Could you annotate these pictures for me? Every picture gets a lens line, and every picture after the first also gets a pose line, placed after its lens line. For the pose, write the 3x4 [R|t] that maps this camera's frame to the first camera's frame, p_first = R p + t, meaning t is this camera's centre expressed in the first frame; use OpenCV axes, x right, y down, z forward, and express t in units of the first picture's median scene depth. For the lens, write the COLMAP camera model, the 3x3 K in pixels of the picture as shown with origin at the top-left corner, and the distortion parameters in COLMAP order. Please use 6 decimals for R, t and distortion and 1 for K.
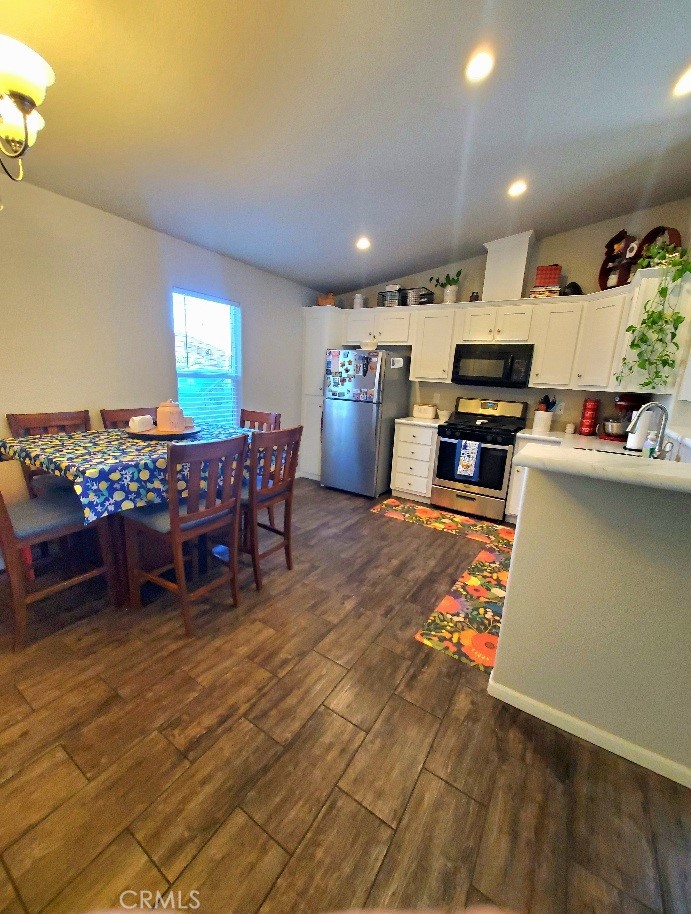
lens RADIAL K [[368.5, 0, 345.5], [0, 368.5, 457.0], [0, 0, 1]] dist [0.001495, -0.000074]
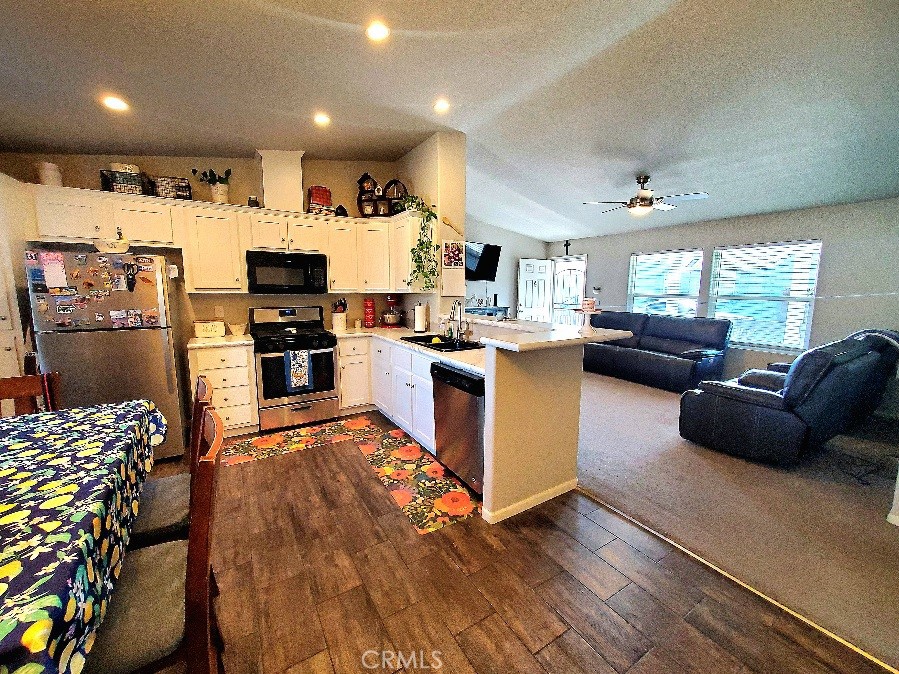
lens RADIAL K [[363.9, 0, 452.7], [0, 363.9, 334.0], [0, 0, 1]] dist [-0.000110, 0.000021]
pose [[0.419444, -0.167463, 0.892201, -0.338492], [0.209090, 0.974233, 0.084562, -0.081117], [-0.883373, 0.151081, 0.443651, 0.196371]]
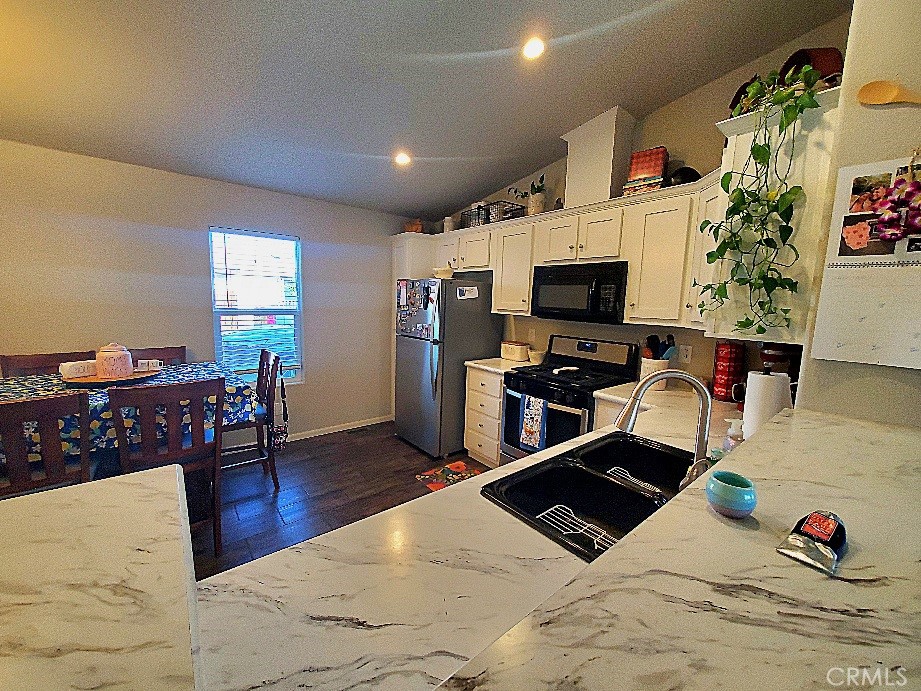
lens RADIAL K [[366.4, 0, 455.7], [0, 366.4, 343.4], [0, 0, 1]] dist [-0.000396, 0.000431]
pose [[0.947599, 0.014034, -0.319155, 0.411840], [-0.047833, 0.994005, -0.098313, -0.068972], [0.315862, 0.108428, 0.942589, 0.263372]]
